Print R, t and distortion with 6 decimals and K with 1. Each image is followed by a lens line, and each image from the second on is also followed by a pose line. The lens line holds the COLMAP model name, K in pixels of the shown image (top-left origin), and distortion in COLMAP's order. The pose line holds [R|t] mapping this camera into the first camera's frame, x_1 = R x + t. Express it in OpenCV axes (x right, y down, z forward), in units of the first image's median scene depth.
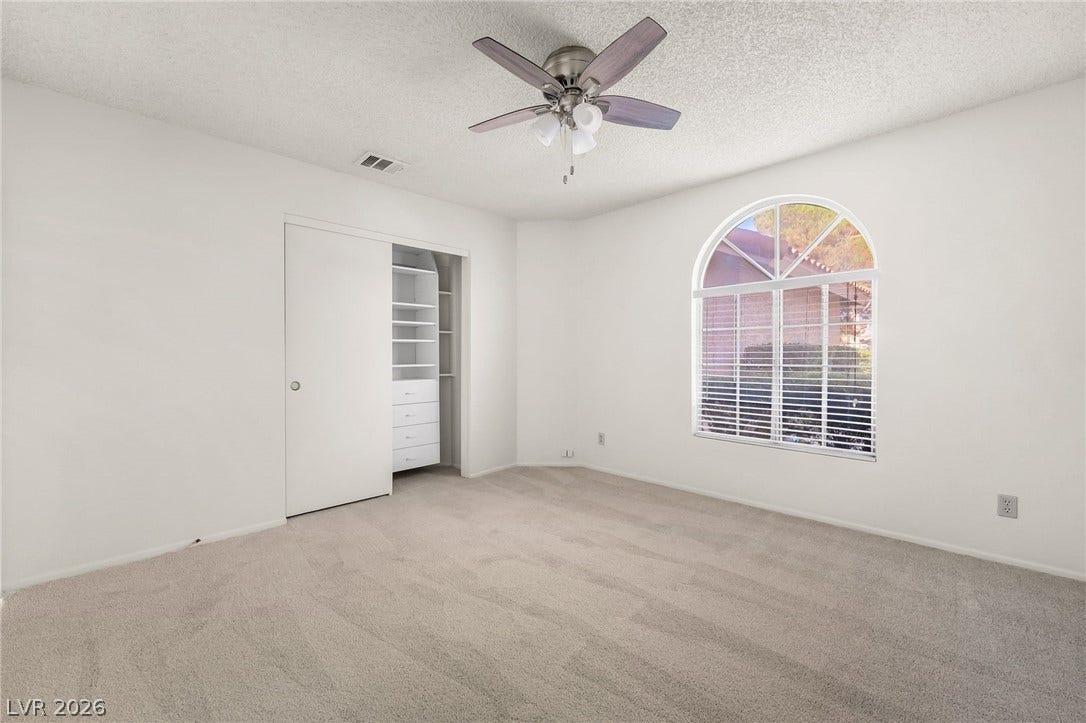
lens RADIAL K [[446.0, 0, 543.0], [0, 446.0, 361.5], [0, 0, 1]] dist [-0.000222, -0.000414]
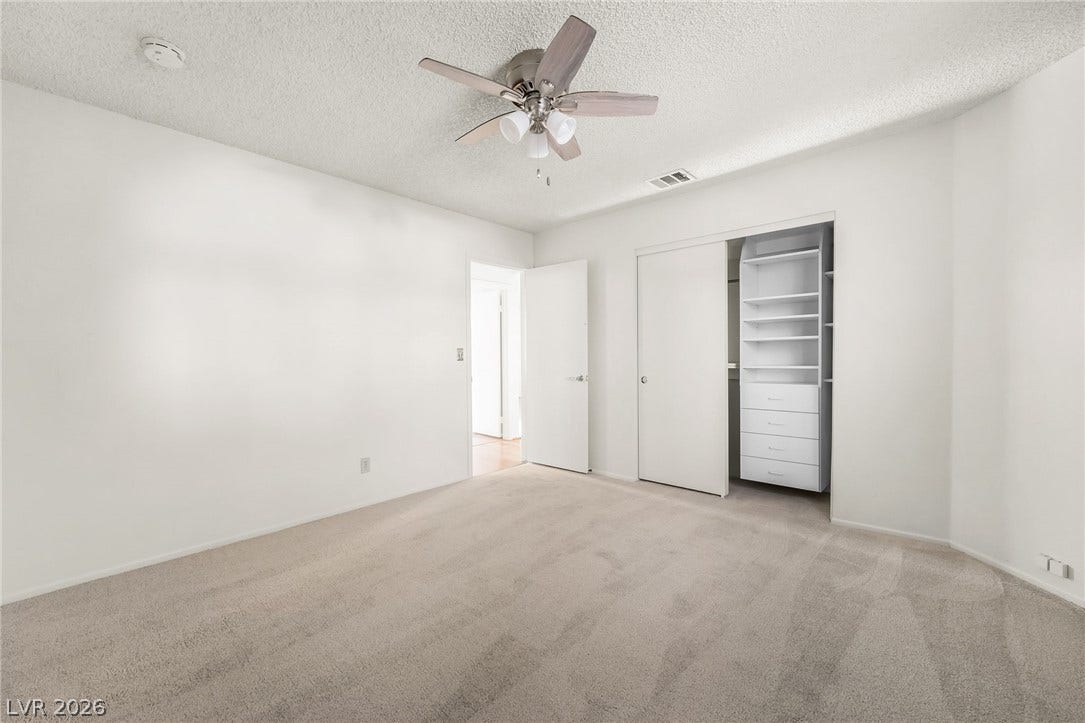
lens RADIAL K [[445.6, 0, 542.5], [0, 445.6, 361.5], [0, 0, 1]] dist [-0.000222, -0.000414]
pose [[0.037179, 0.013577, -0.999216, 0.663646], [-0.004010, 0.999902, 0.013437, -0.013833], [0.999301, 0.003507, 0.037230, 0.599743]]
